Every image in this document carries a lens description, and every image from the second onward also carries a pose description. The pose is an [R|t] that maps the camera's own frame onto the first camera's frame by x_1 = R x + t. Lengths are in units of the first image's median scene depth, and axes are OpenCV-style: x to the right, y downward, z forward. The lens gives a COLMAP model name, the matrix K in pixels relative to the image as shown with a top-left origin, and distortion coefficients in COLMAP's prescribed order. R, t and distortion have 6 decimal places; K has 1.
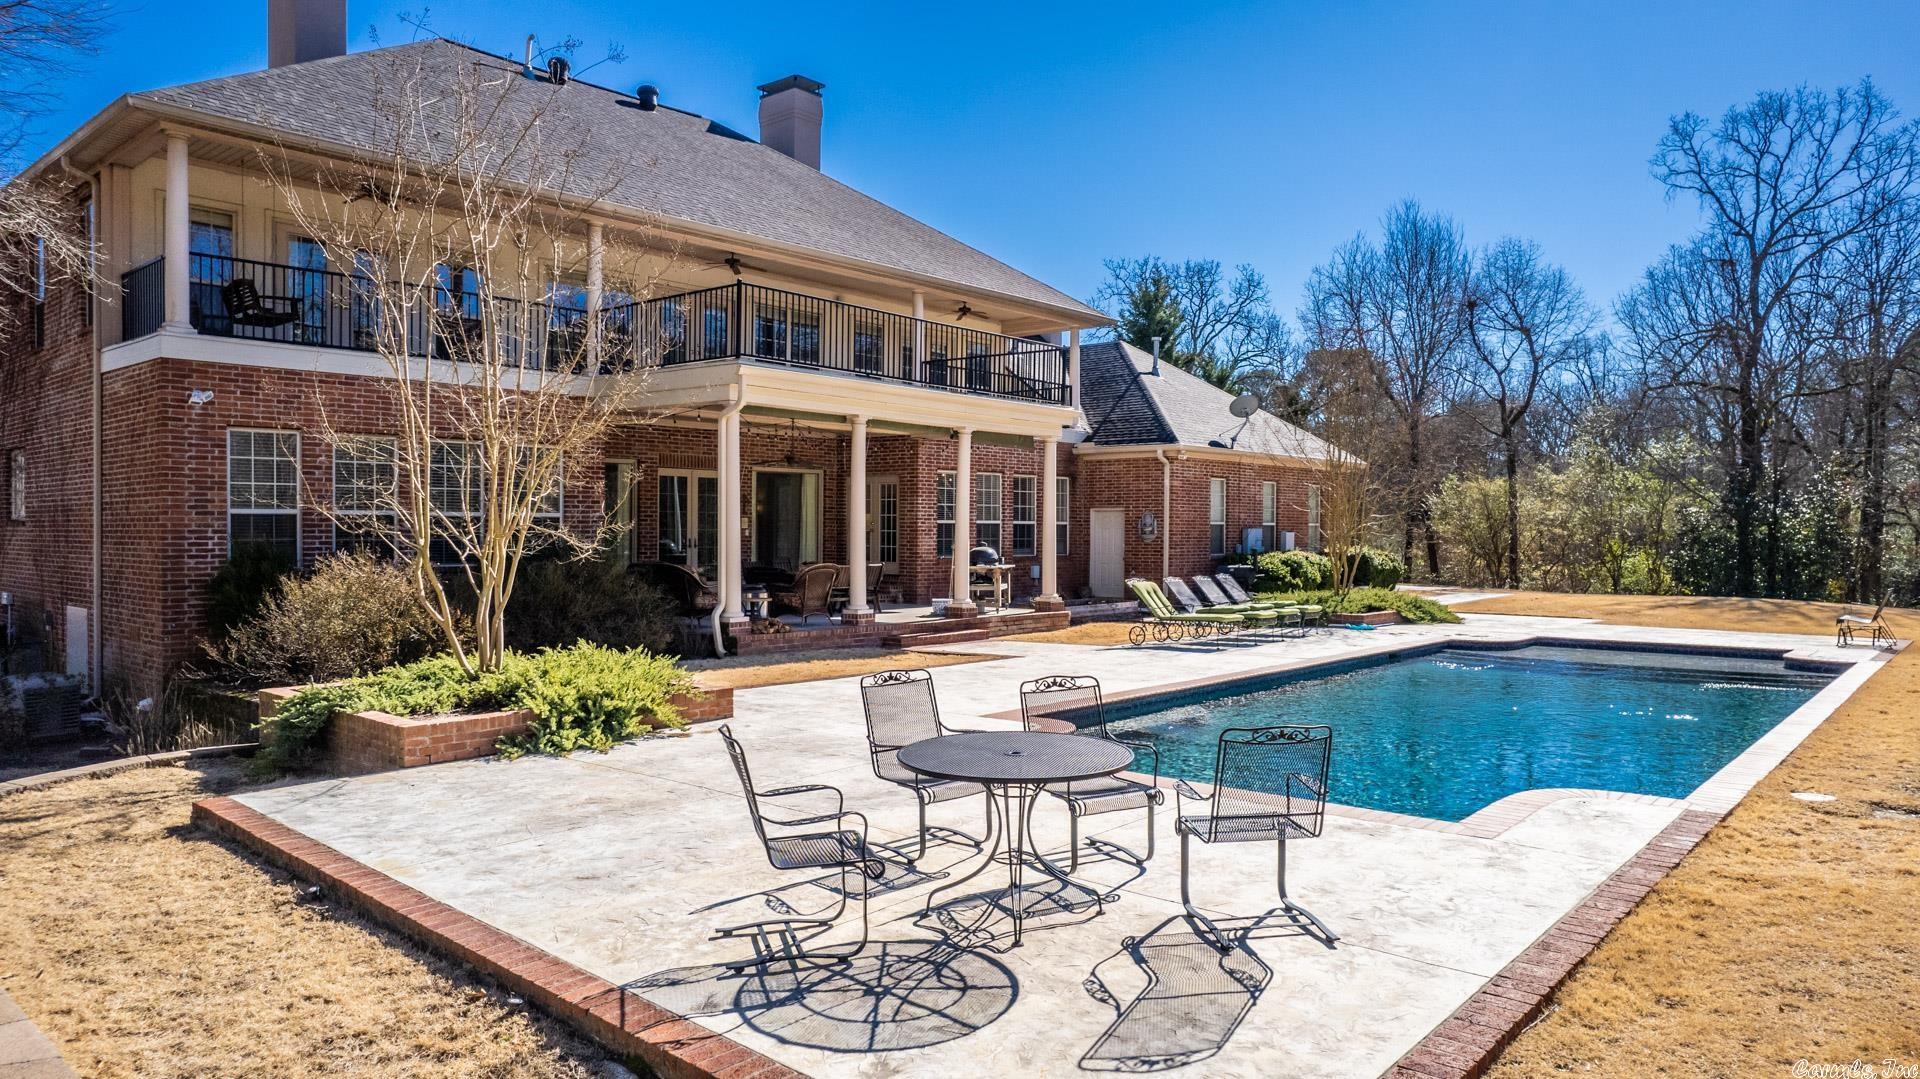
lens RADIAL K [[1246.6, 0, 961.5], [0, 1246.6, 535.4], [0, 0, 1]] dist [-0.050284, 0.041593]
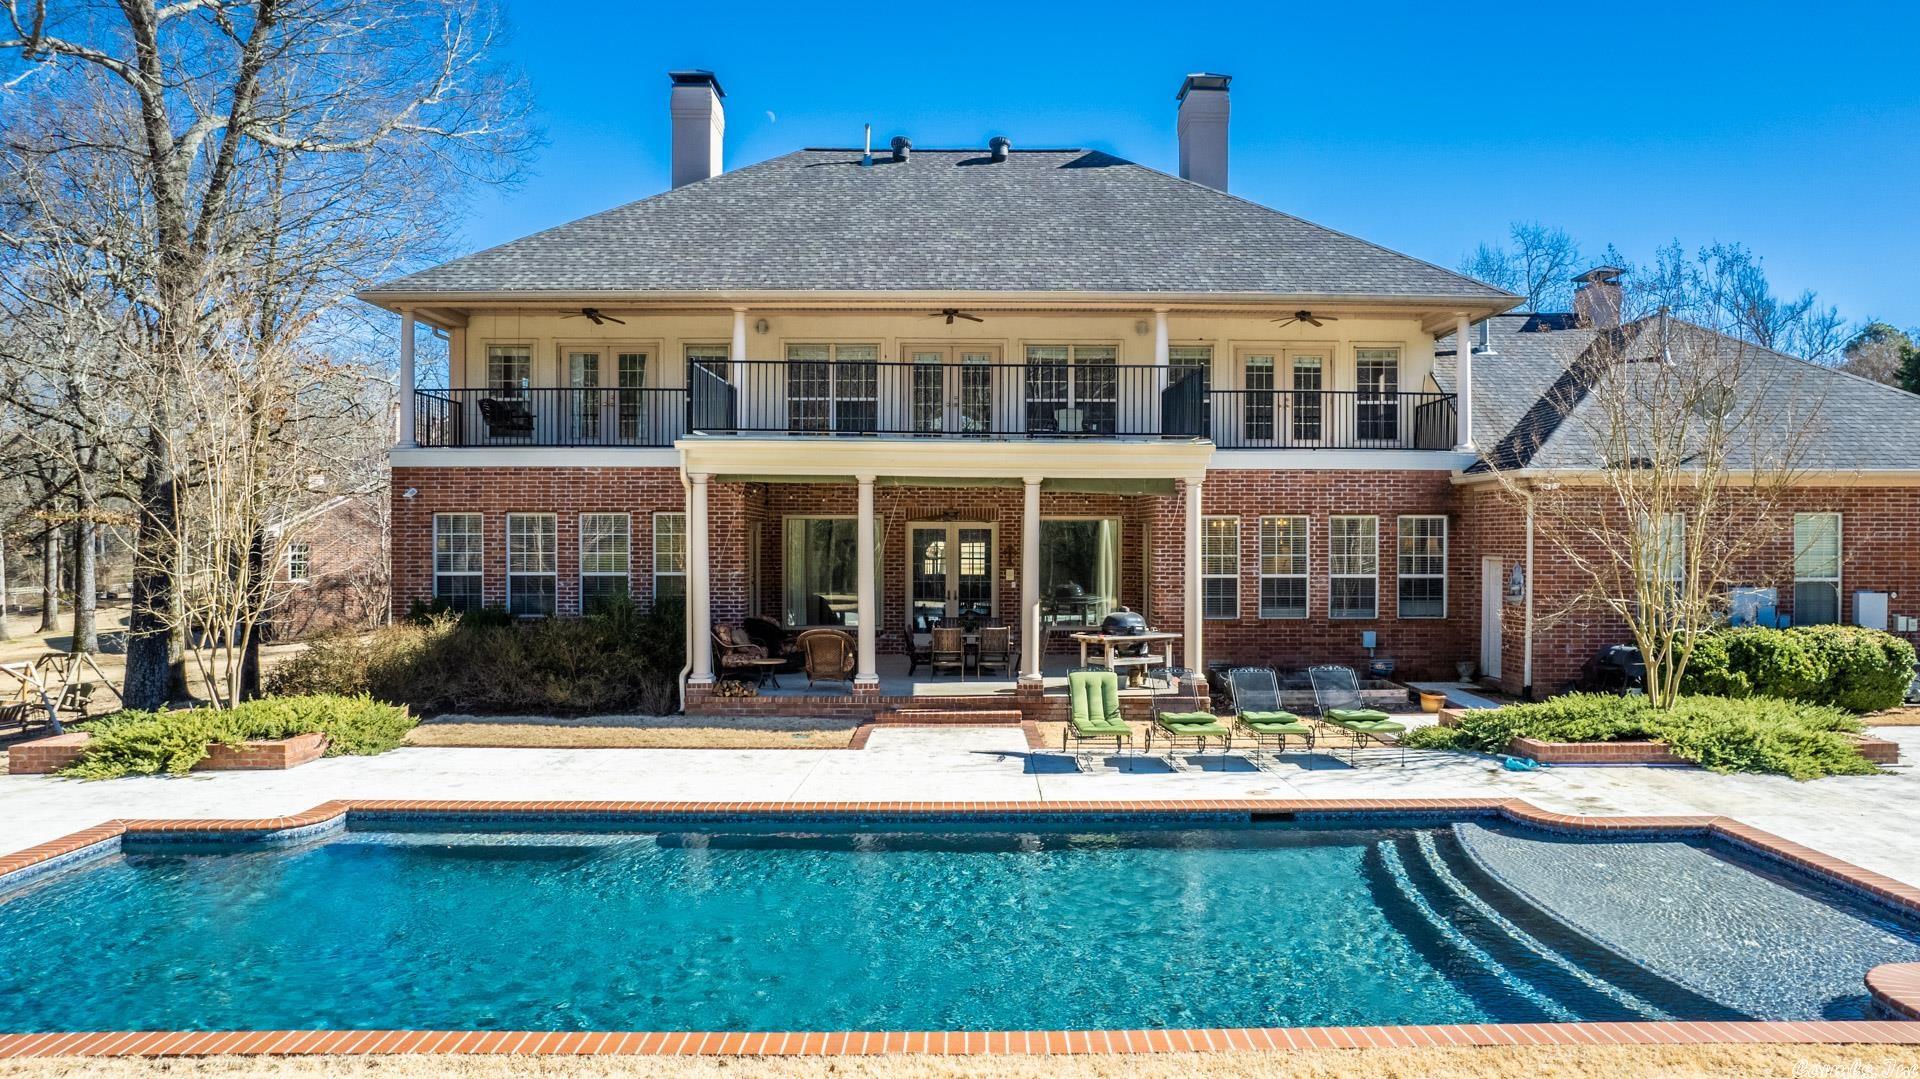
lens RADIAL K [[1246.6, 0, 961.5], [0, 1246.6, 535.4], [0, 0, 1]] dist [-0.050284, 0.041593]
pose [[0.668520, -0.001910, -0.743692, 0.558738], [-0.001219, 0.999993, -0.003664, -0.038830], [0.743693, 0.003356, 0.668512, 0.342306]]
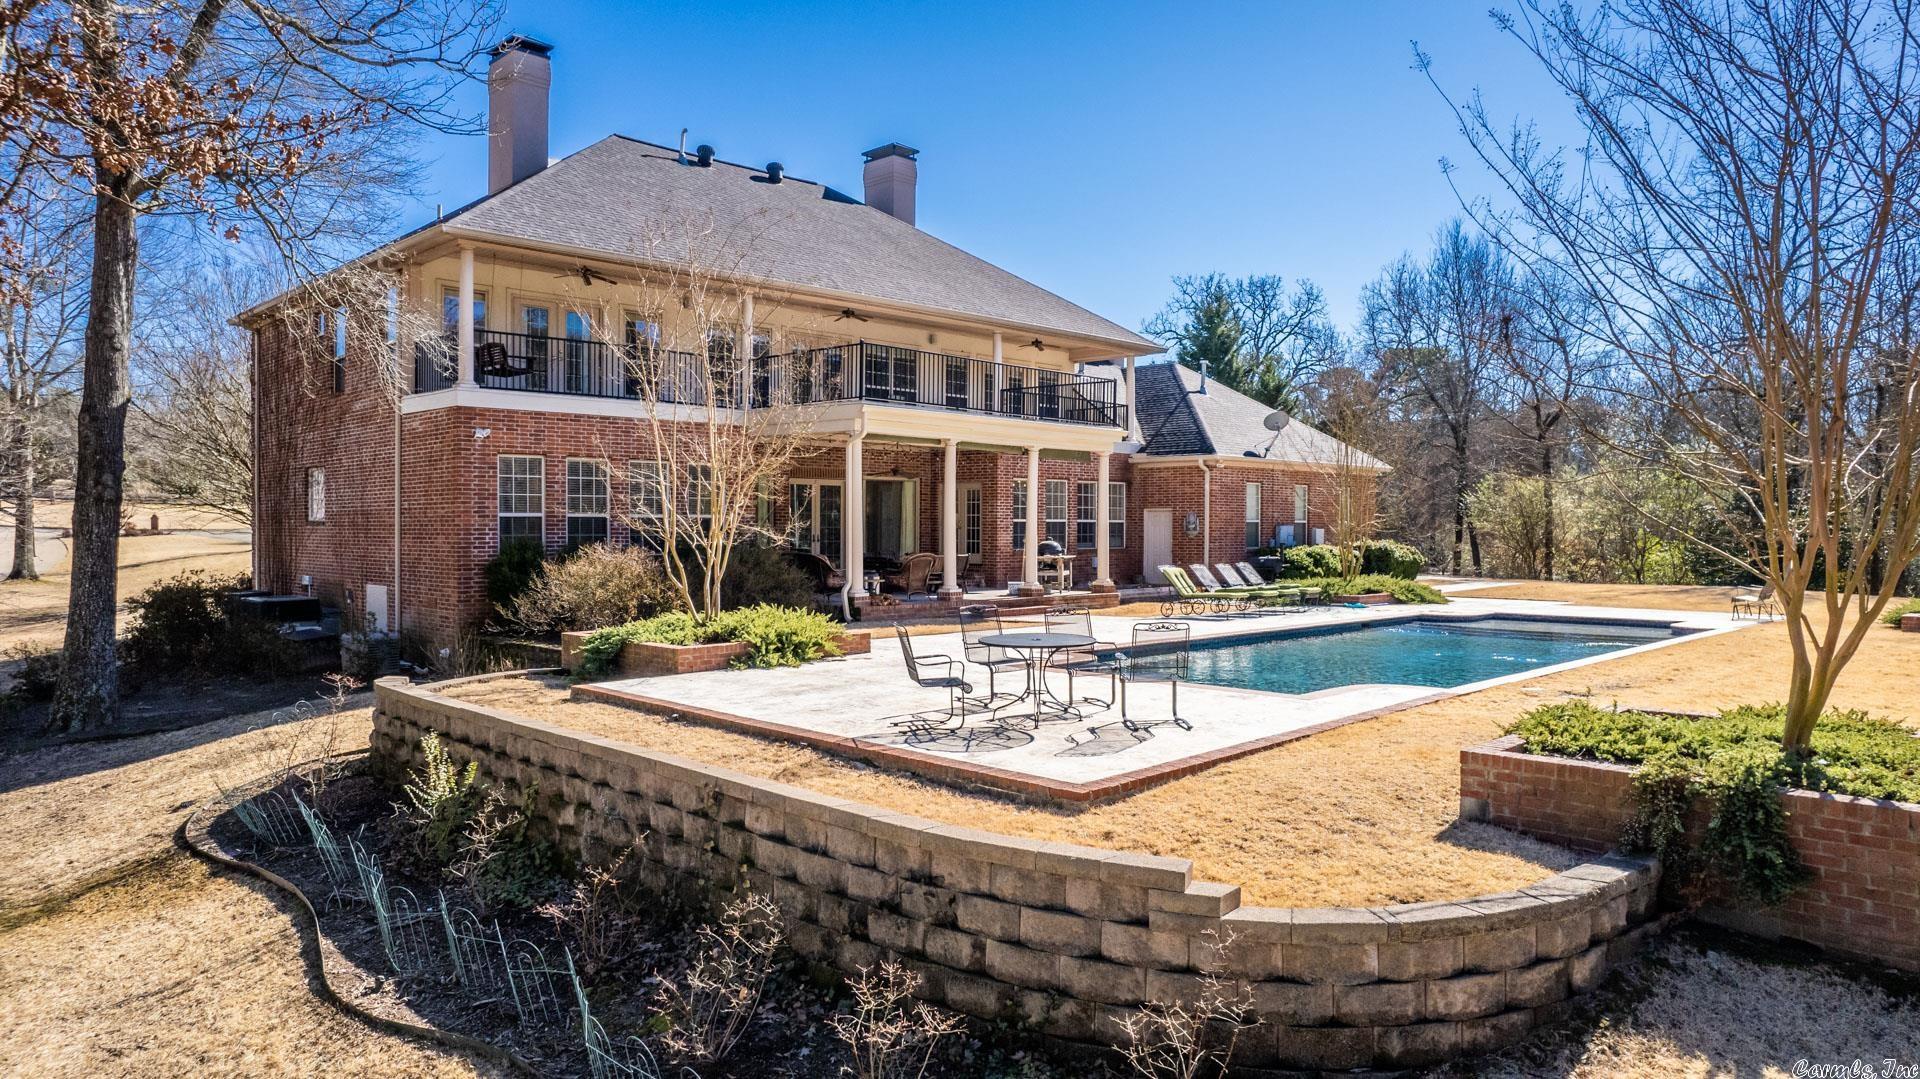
lens RADIAL K [[1246.6, 0, 961.5], [0, 1246.6, 535.4], [0, 0, 1]] dist [-0.050284, 0.041593]
pose [[0.997706, -0.001173, -0.067680, 0.013705], [0.001333, 0.999996, 0.002332, 0.000669], [0.067677, -0.002417, 0.997704, -0.240220]]
